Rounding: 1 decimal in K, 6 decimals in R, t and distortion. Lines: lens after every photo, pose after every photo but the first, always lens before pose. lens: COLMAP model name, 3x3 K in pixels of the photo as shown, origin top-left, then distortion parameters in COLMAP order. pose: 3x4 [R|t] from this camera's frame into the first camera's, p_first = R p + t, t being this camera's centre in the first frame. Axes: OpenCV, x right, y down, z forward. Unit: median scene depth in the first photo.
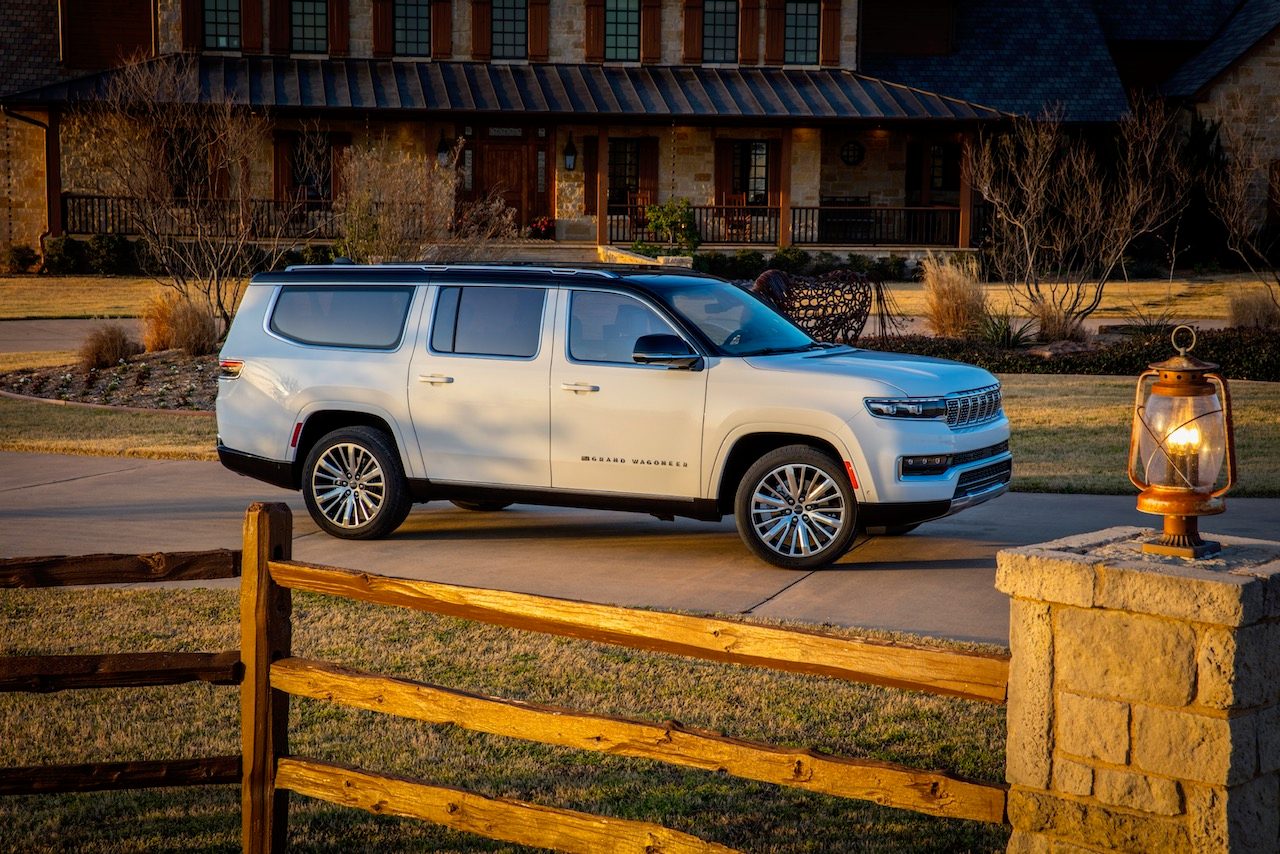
lens RADIAL K [[2274.4, 0, 627.9], [0, 2274.4, 434.4], [0, 0, 1]] dist [0.224887, 0.000000]
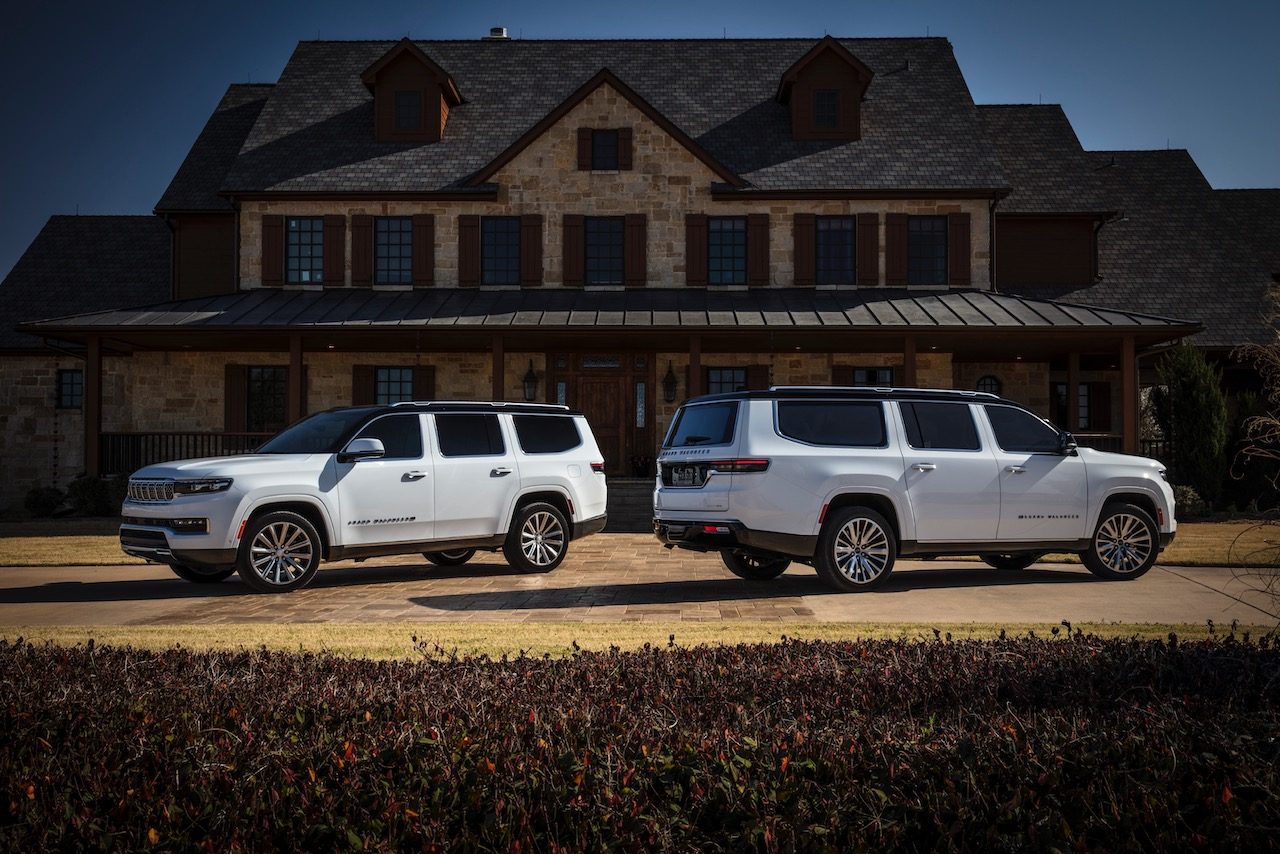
lens RADIAL K [[1393.9, 0, 620.5], [0, 1393.9, 417.9], [0, 0, 1]] dist [0.009689, 0.000000]
pose [[0.986068, -0.015824, -0.165590, 0.048248], [-0.010316, 0.987732, -0.155818, -0.023295], [0.166024, 0.155355, 0.973807, 0.468220]]
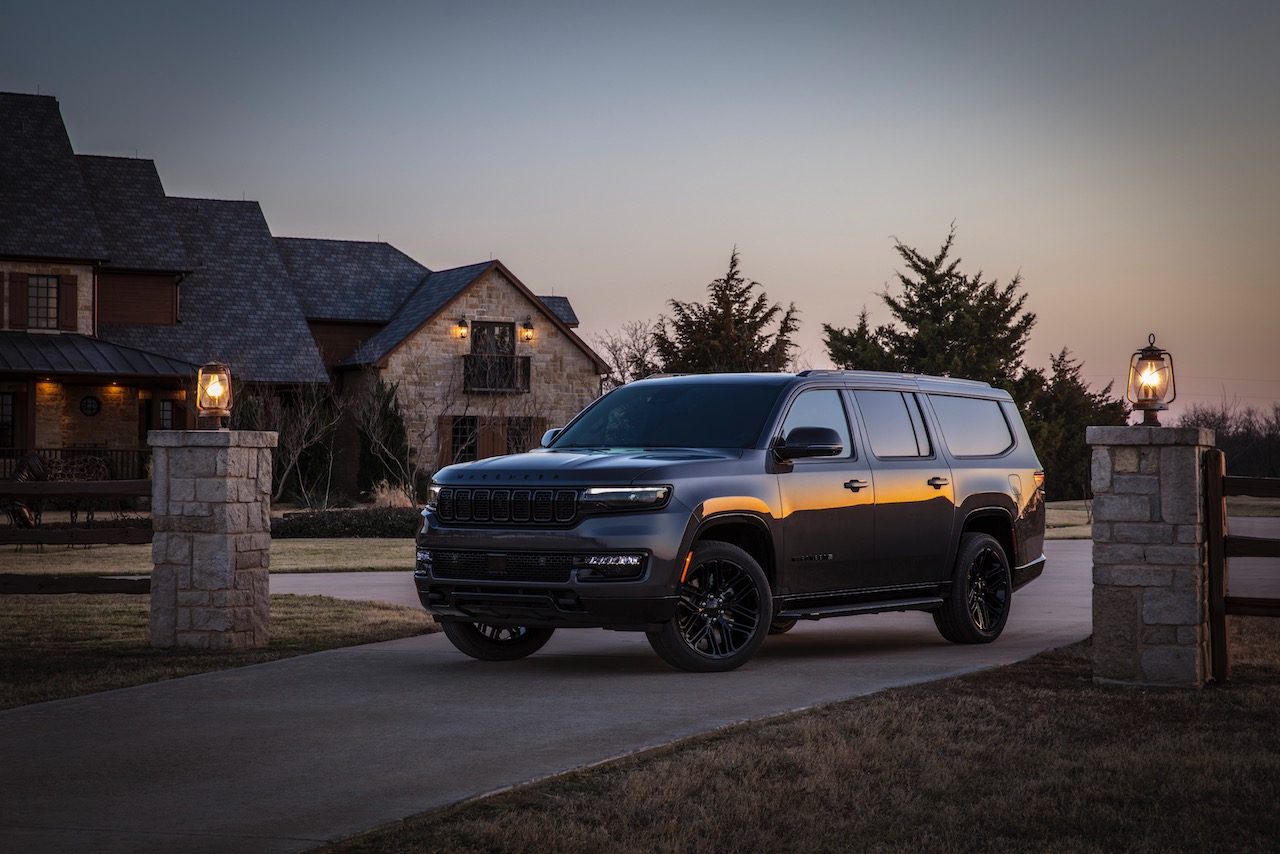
lens RADIAL K [[2323.9, 0, 611.8], [0, 2323.9, 439.4], [0, 0, 1]] dist [0.268503, 0.000000]
pose [[0.951613, -0.000607, 0.307298, -0.018716], [0.036091, 0.993298, -0.109801, 0.037646], [-0.305171, 0.115579, 0.945258, -0.224268]]
